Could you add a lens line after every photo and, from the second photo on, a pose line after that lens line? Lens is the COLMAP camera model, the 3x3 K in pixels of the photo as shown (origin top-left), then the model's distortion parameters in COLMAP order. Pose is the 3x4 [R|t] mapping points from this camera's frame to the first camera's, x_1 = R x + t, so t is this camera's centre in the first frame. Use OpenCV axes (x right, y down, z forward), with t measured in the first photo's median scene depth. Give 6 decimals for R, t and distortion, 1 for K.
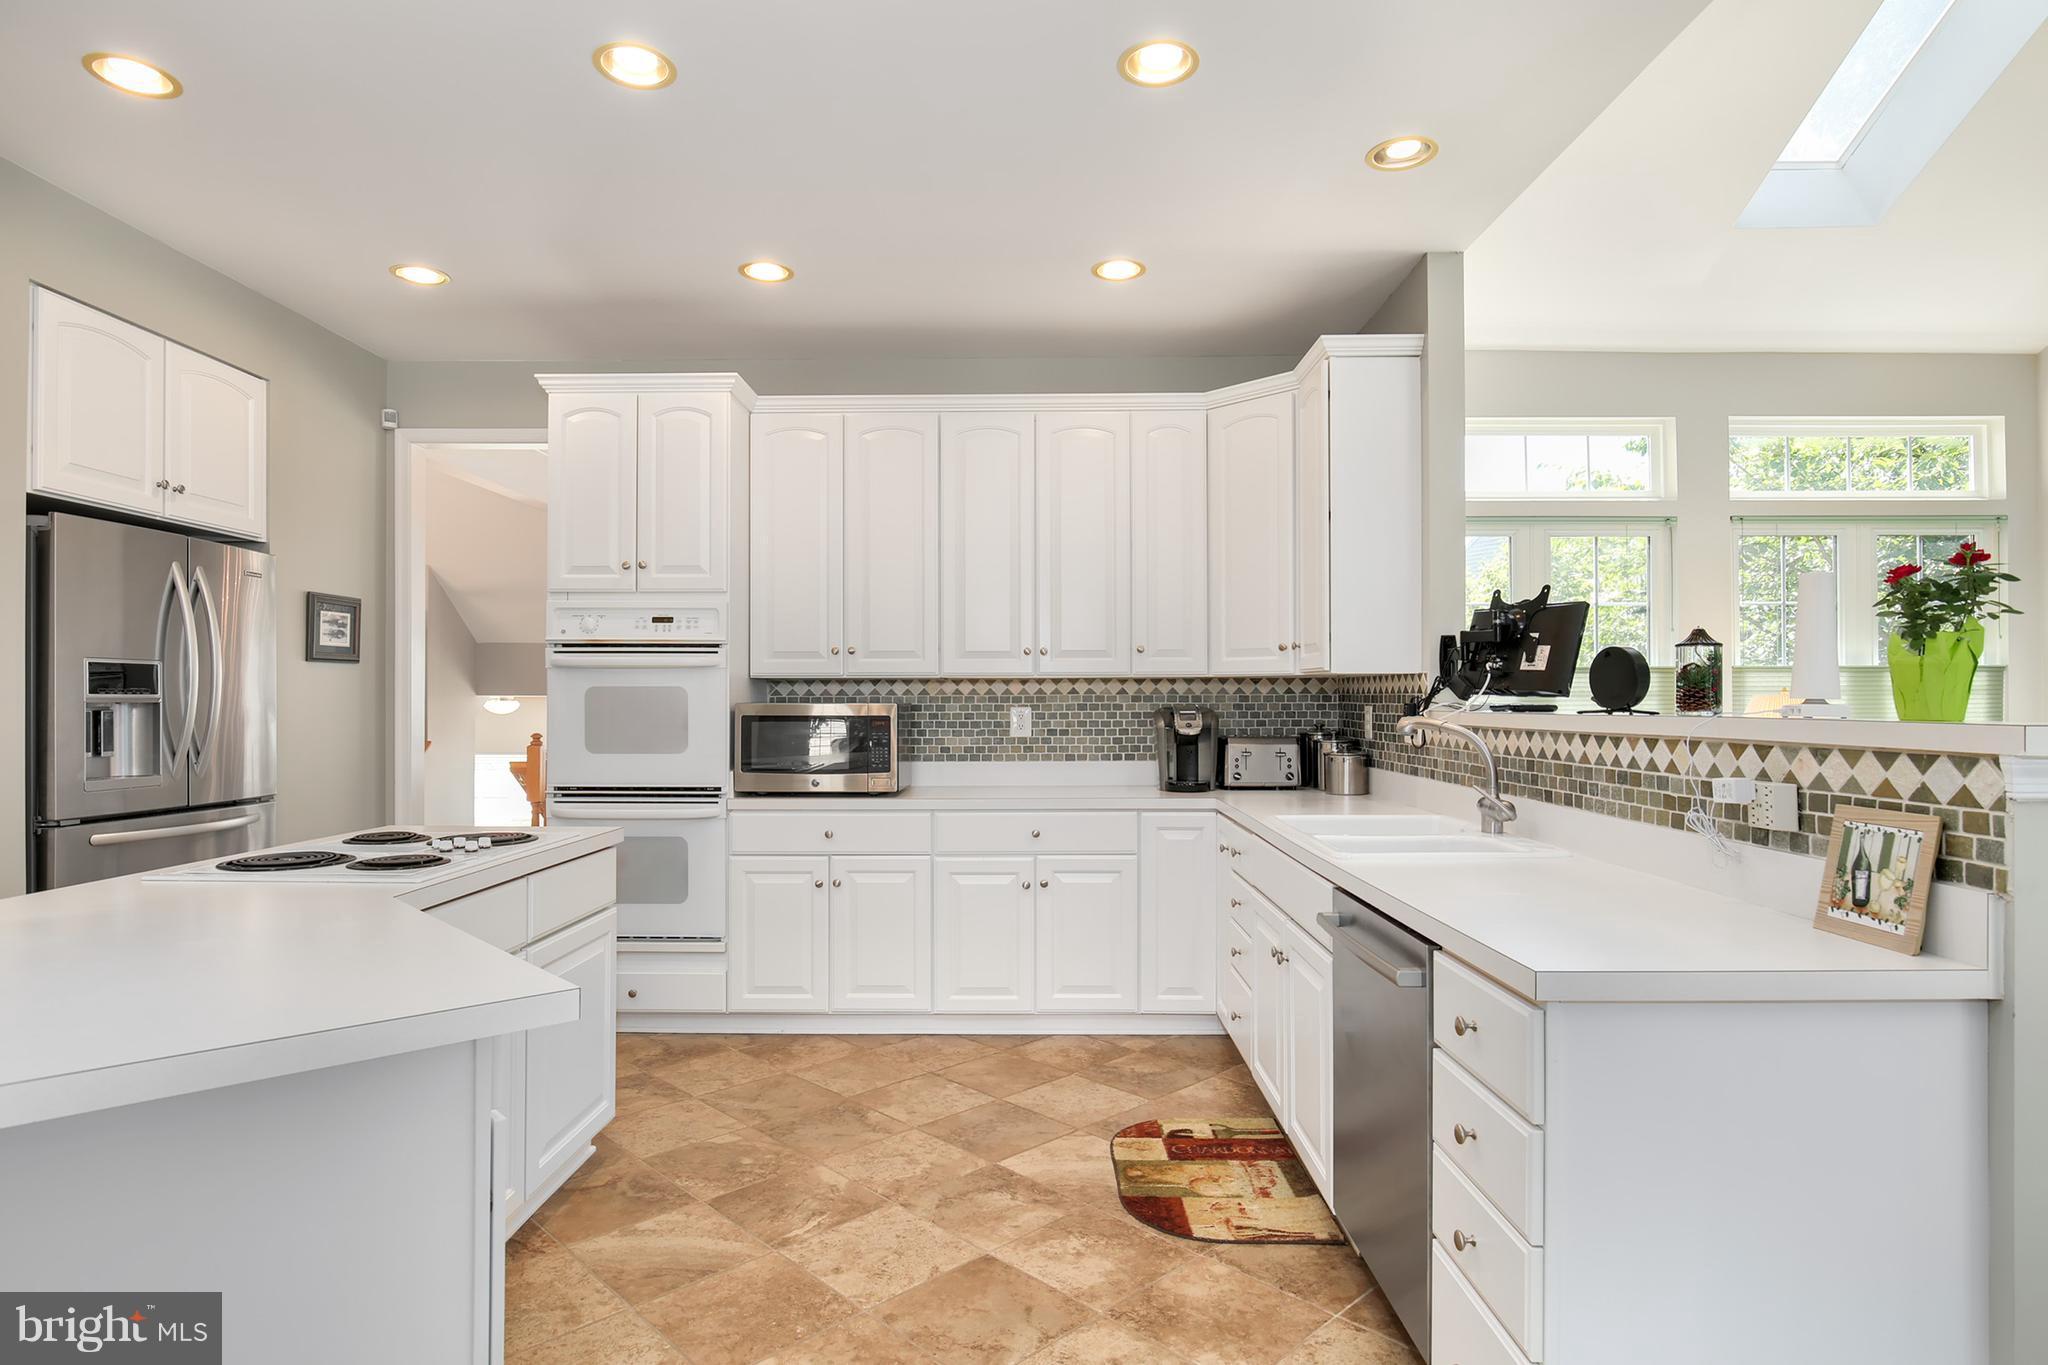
lens RADIAL K [[1094.0, 0, 1020.9], [0, 1094.0, 689.5], [0, 0, 1]] dist [-0.013512, 0.000124]
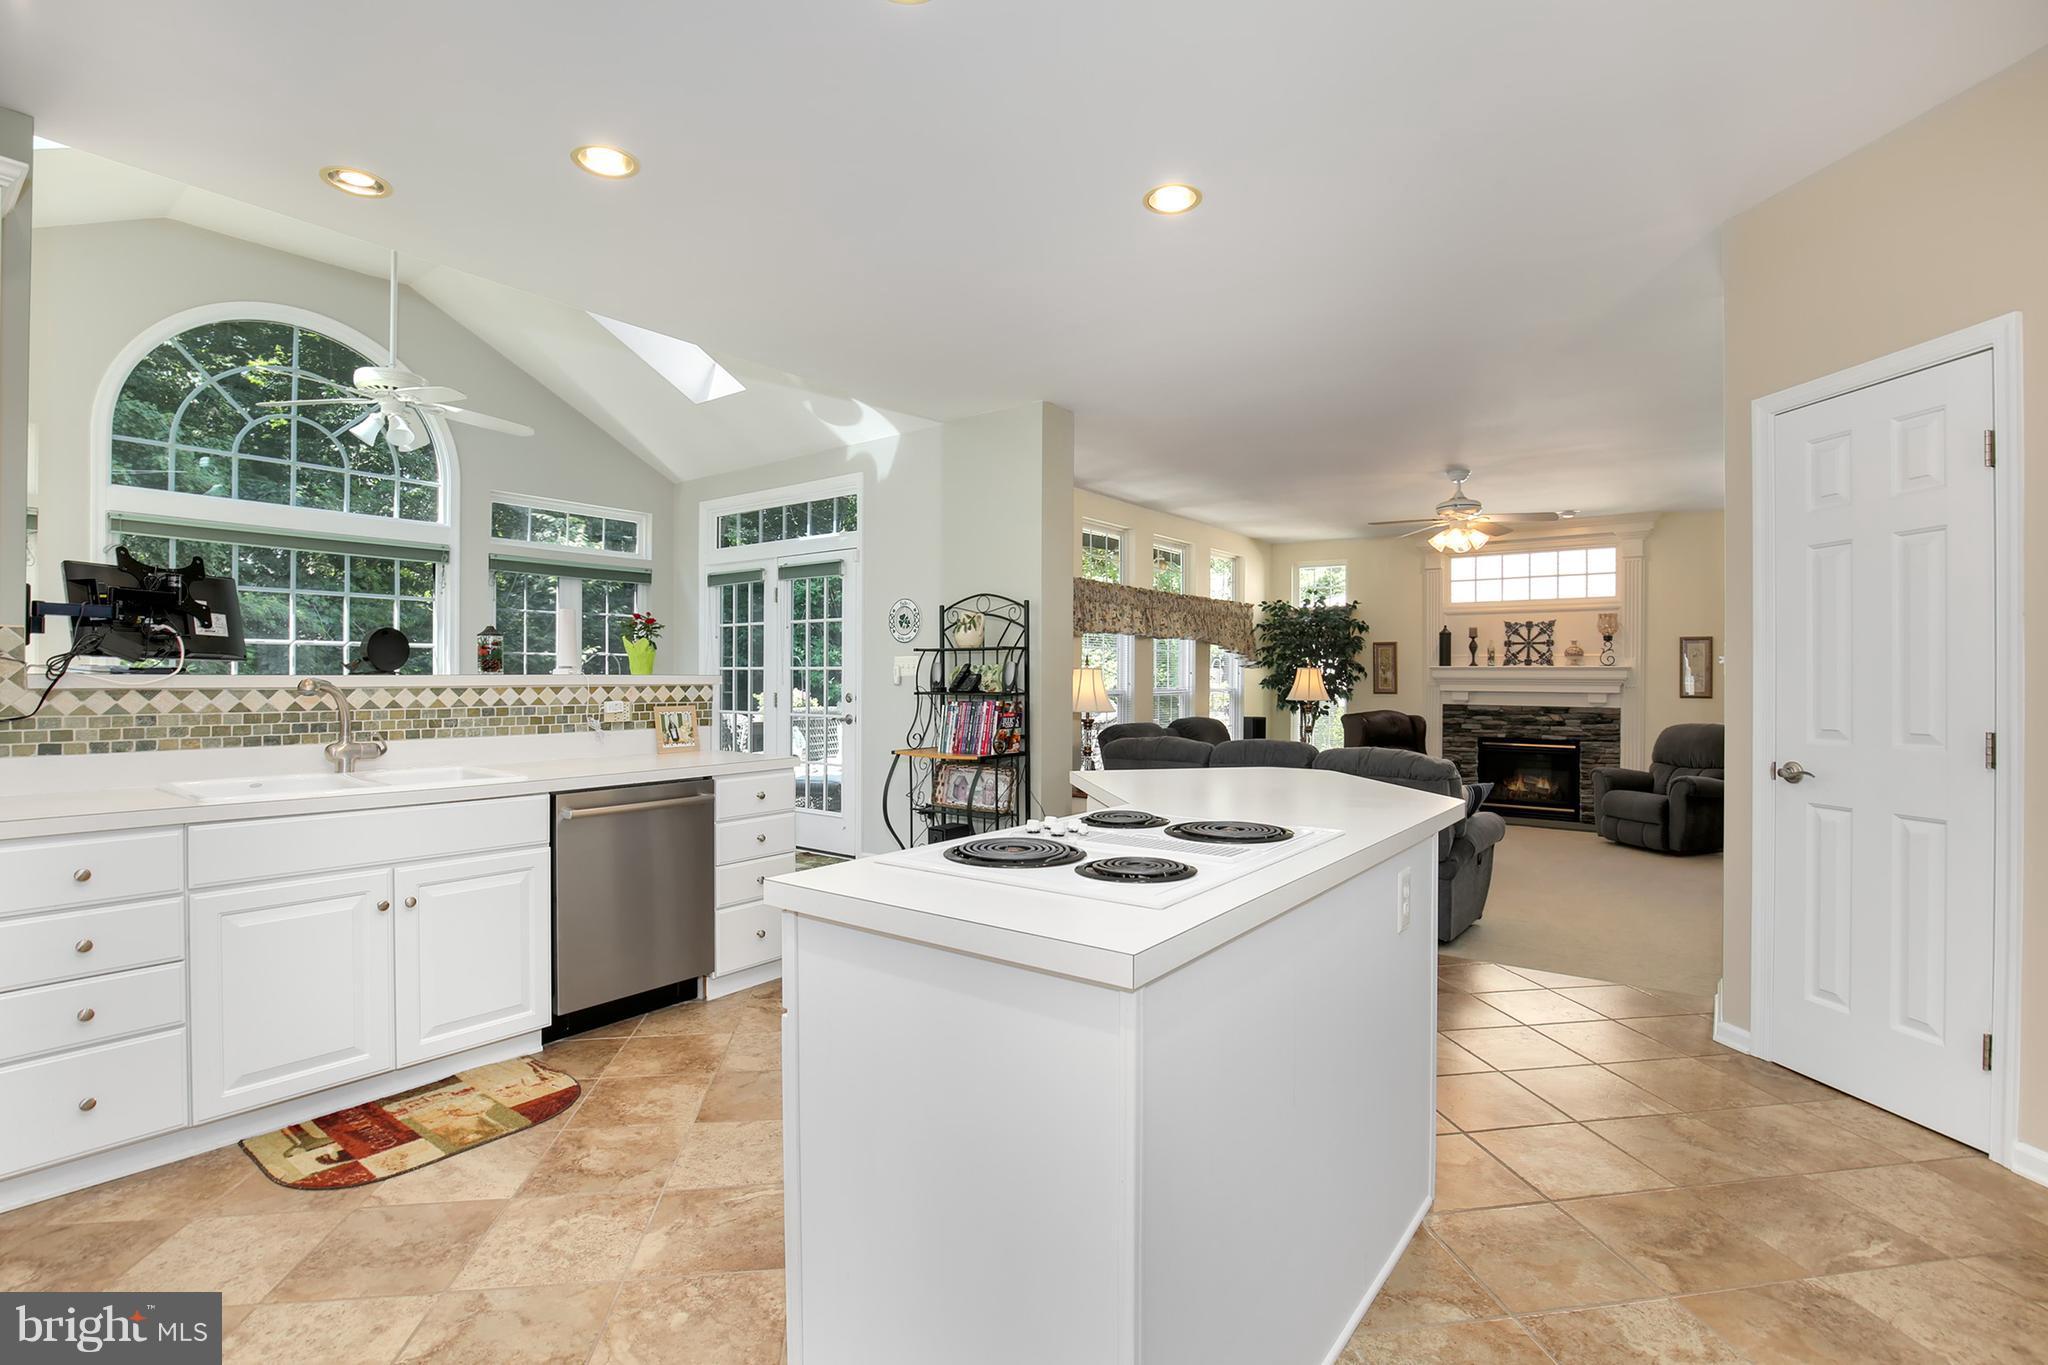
lens RADIAL K [[952.4, 0, 1024.0], [0, 952.4, 682.5], [0, 0, 1]] dist [-0.023970, 0.000116]
pose [[-0.804211, -0.005421, 0.594320, -0.619911], [-0.008309, 0.999963, -0.002123, 0.020343], [-0.594286, -0.006646, -0.804226, 1.071218]]
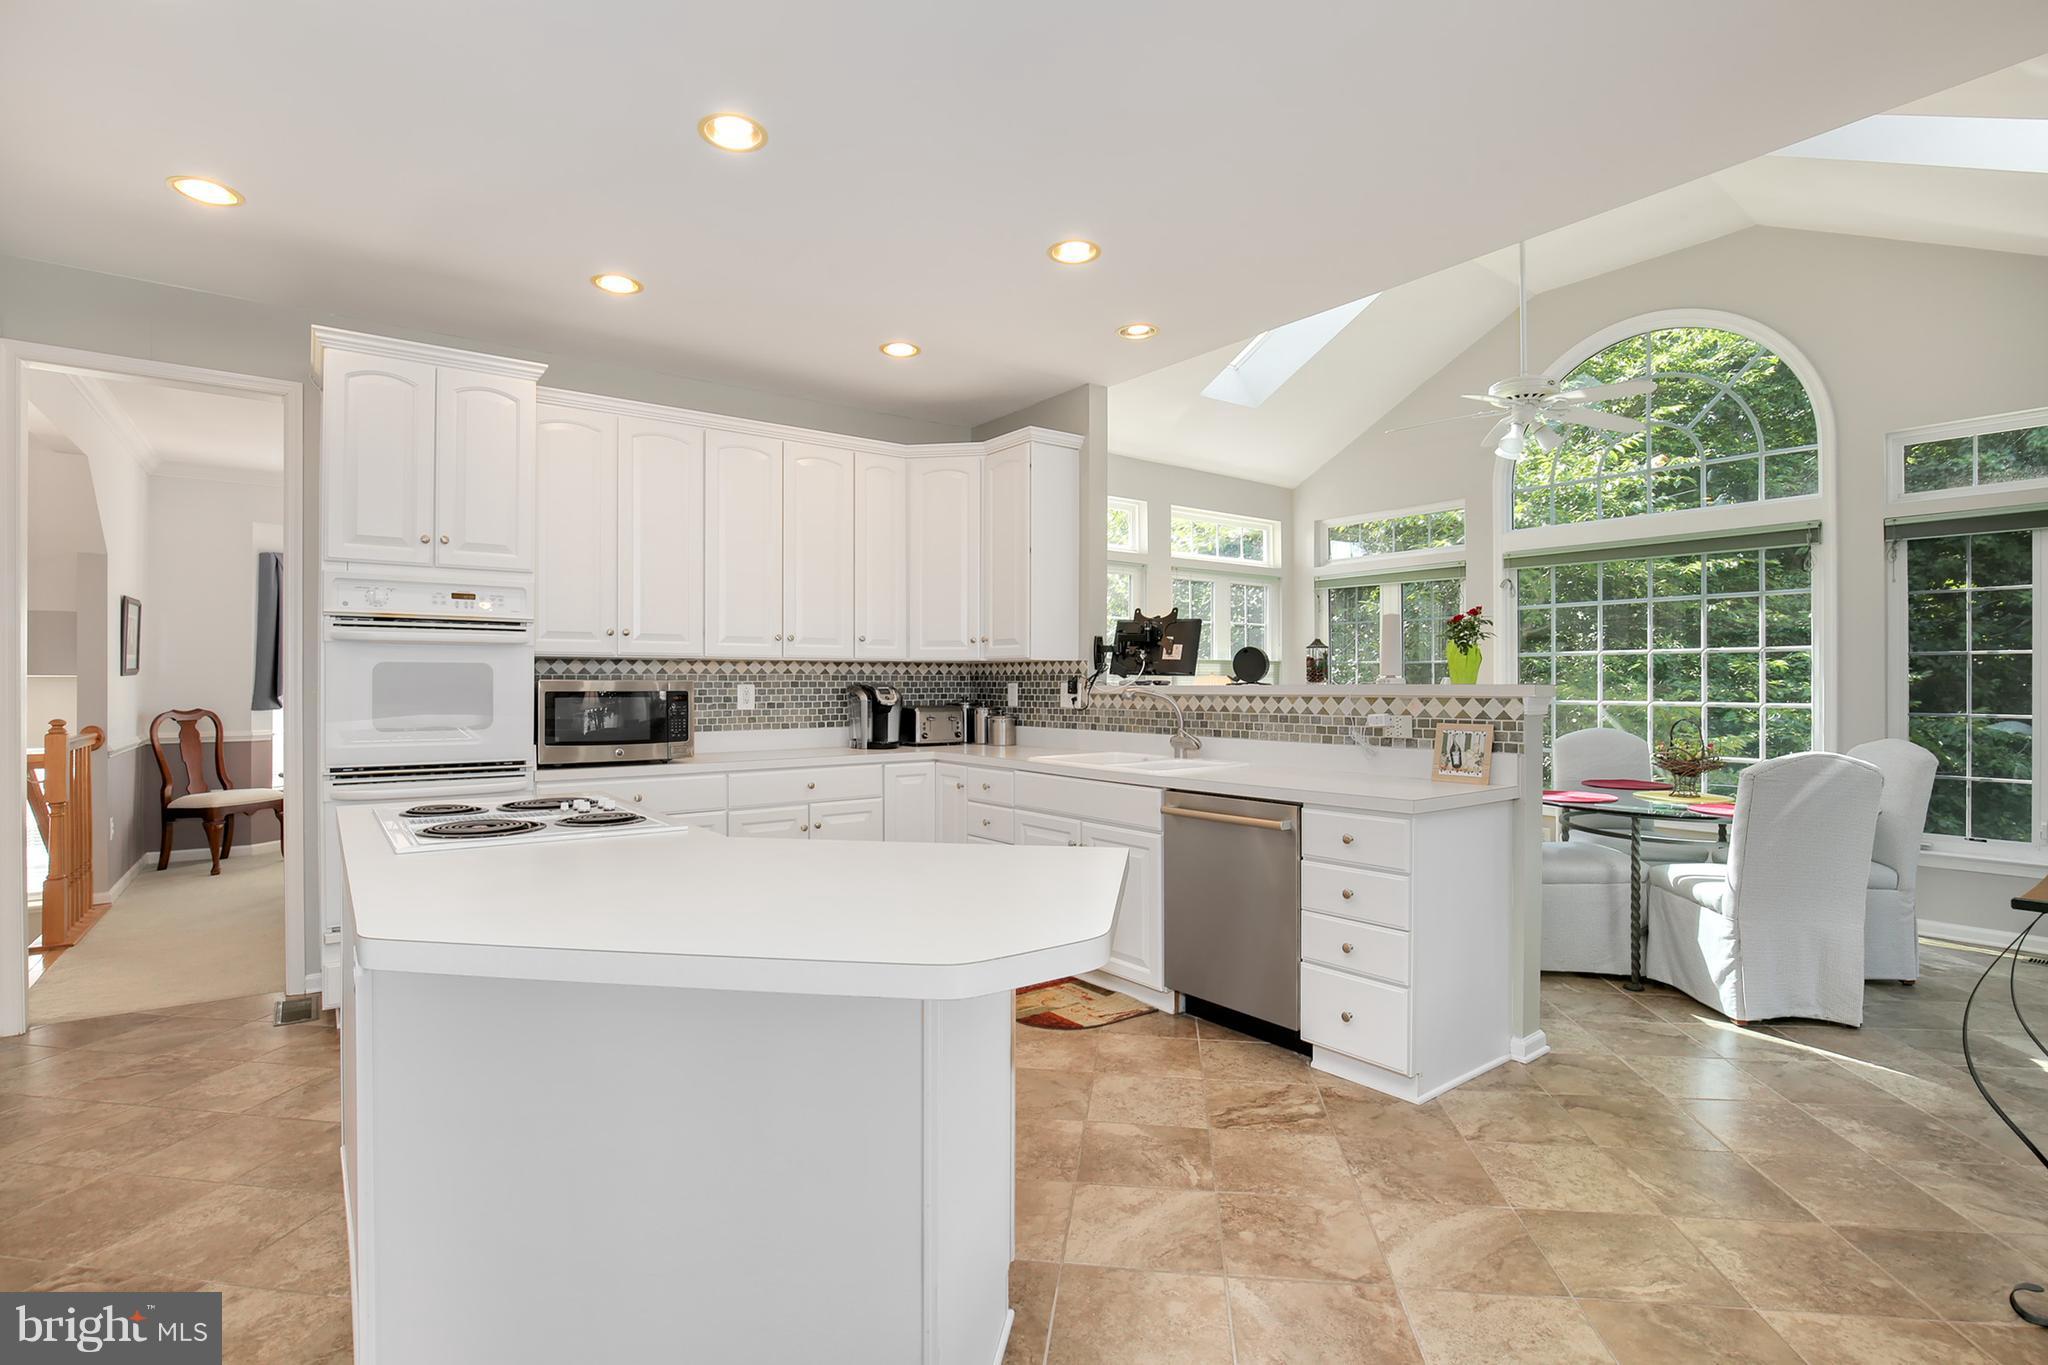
lens RADIAL K [[973.5, 0, 1019.5], [0, 973.5, 676.2], [0, 0, 1]] dist [-0.017861, 0.000826]
pose [[0.792613, 0.004564, 0.609708, -0.506810], [-0.005130, 0.999987, -0.000817, 0.008191], [-0.609703, -0.002480, 0.792626, -0.014194]]
